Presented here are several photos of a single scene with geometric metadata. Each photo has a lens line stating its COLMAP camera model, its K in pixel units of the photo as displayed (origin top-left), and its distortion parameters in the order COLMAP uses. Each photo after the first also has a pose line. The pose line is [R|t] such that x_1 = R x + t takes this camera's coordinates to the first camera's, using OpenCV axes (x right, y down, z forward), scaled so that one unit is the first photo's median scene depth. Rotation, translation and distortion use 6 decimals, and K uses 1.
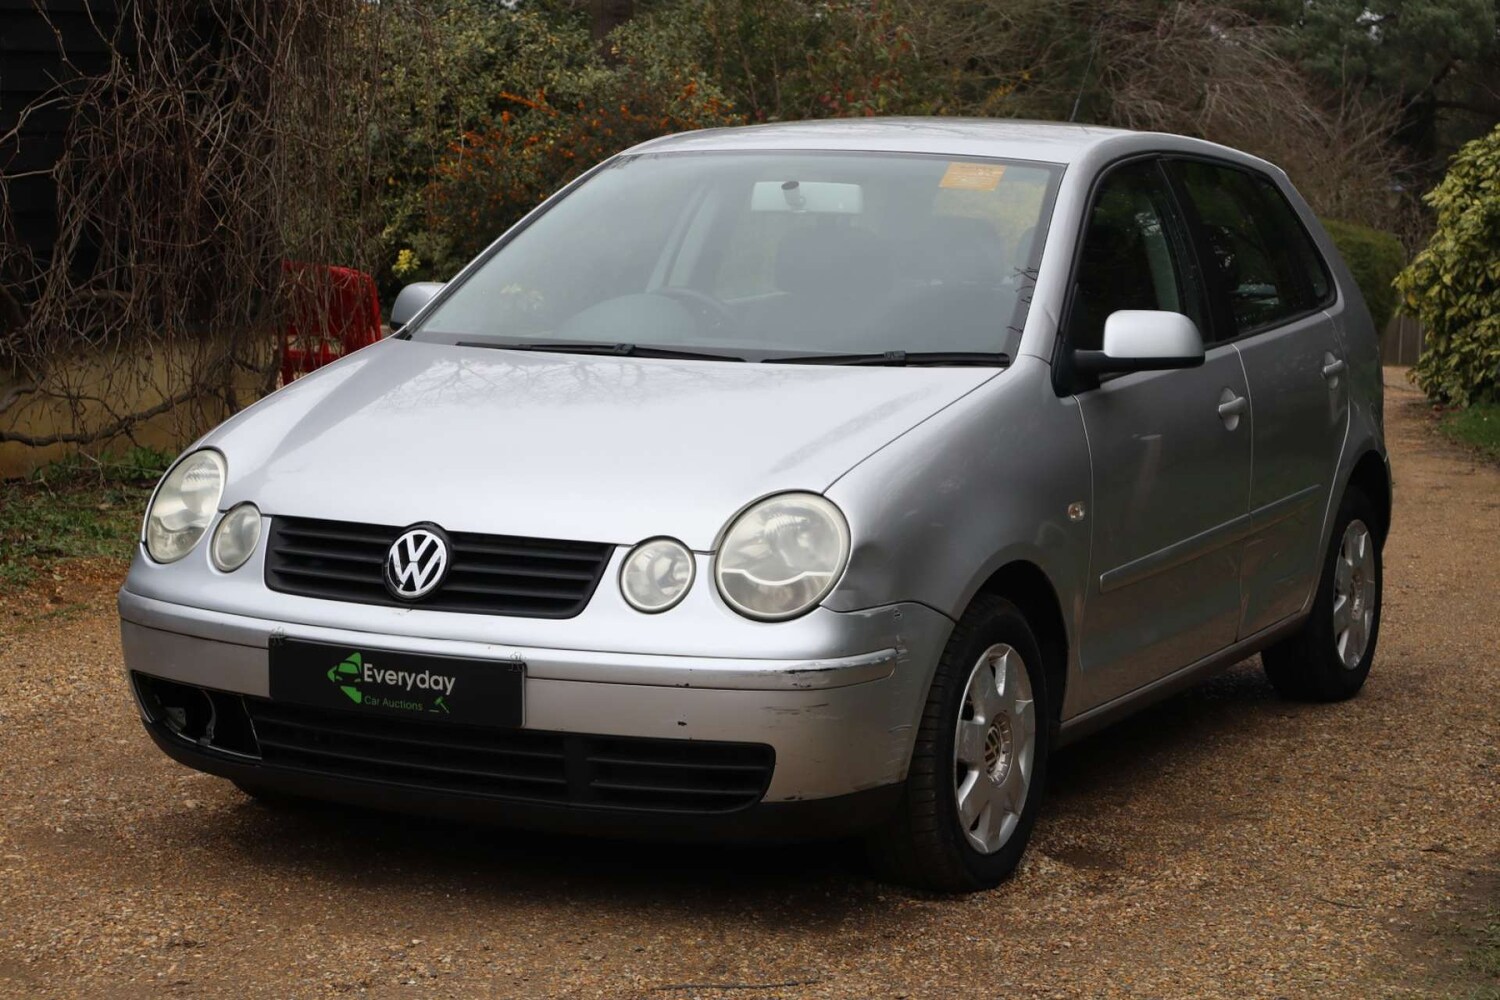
lens RADIAL K [[3014.0, 0, 748.9], [0, 3014.0, 428.0], [0, 0, 1]] dist [-0.004491, -0.030966]
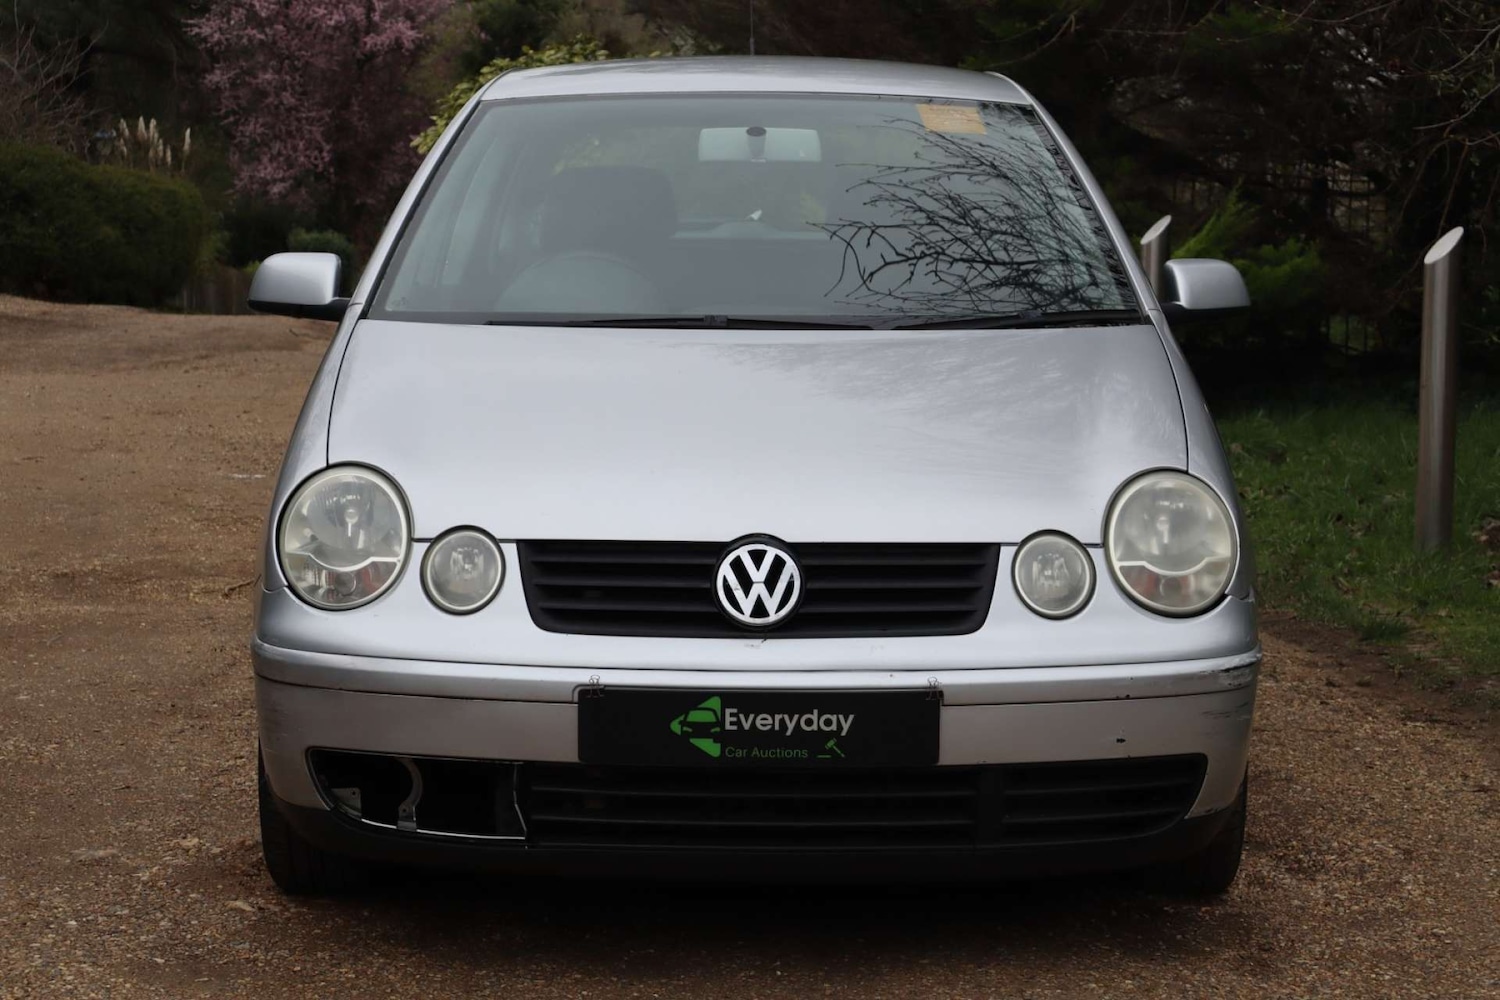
lens RADIAL K [[3015.7, 0, 770.8], [0, 3015.7, 410.0], [0, 0, 1]] dist [0.012463, -0.135794]
pose [[0.888293, -0.054393, 0.456044, -0.455076], [0.049135, 0.998518, 0.023388, -0.021494], [-0.456641, 0.001632, 0.889650, 0.233082]]
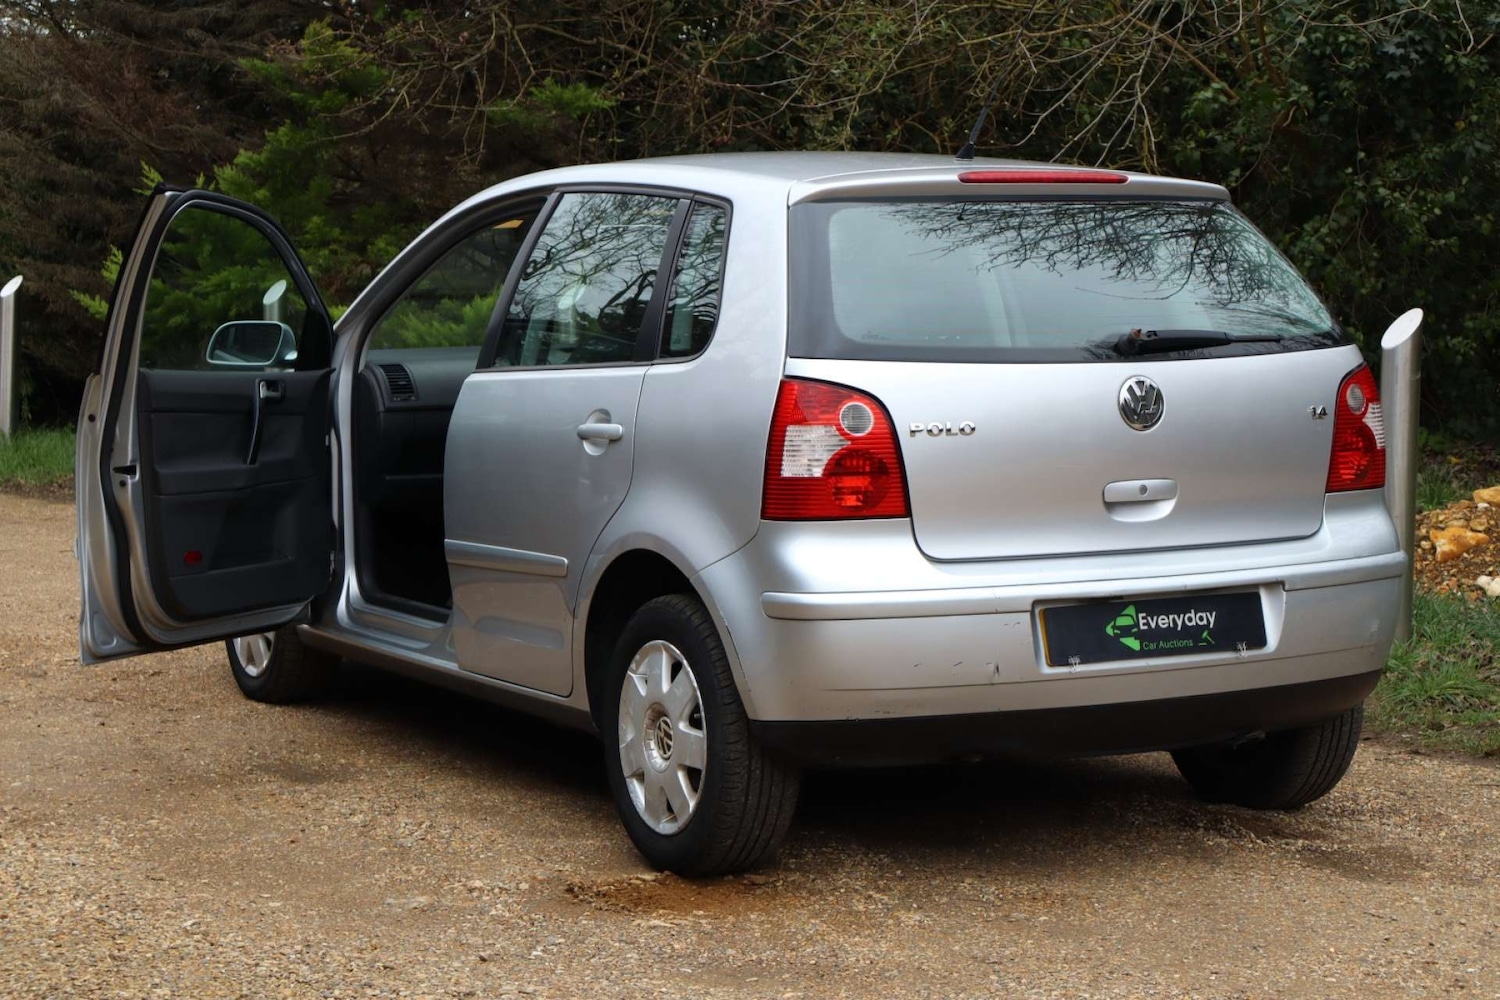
lens RADIAL K [[3014.0, 0, 748.9], [0, 3014.0, 428.0], [0, 0, 1]] dist [-0.004491, -0.030966]
pose [[0.617156, -0.079978, 0.782766, -0.946046], [0.076438, 0.996209, 0.041521, -0.066413], [-0.783119, 0.034208, 0.620930, 0.438185]]
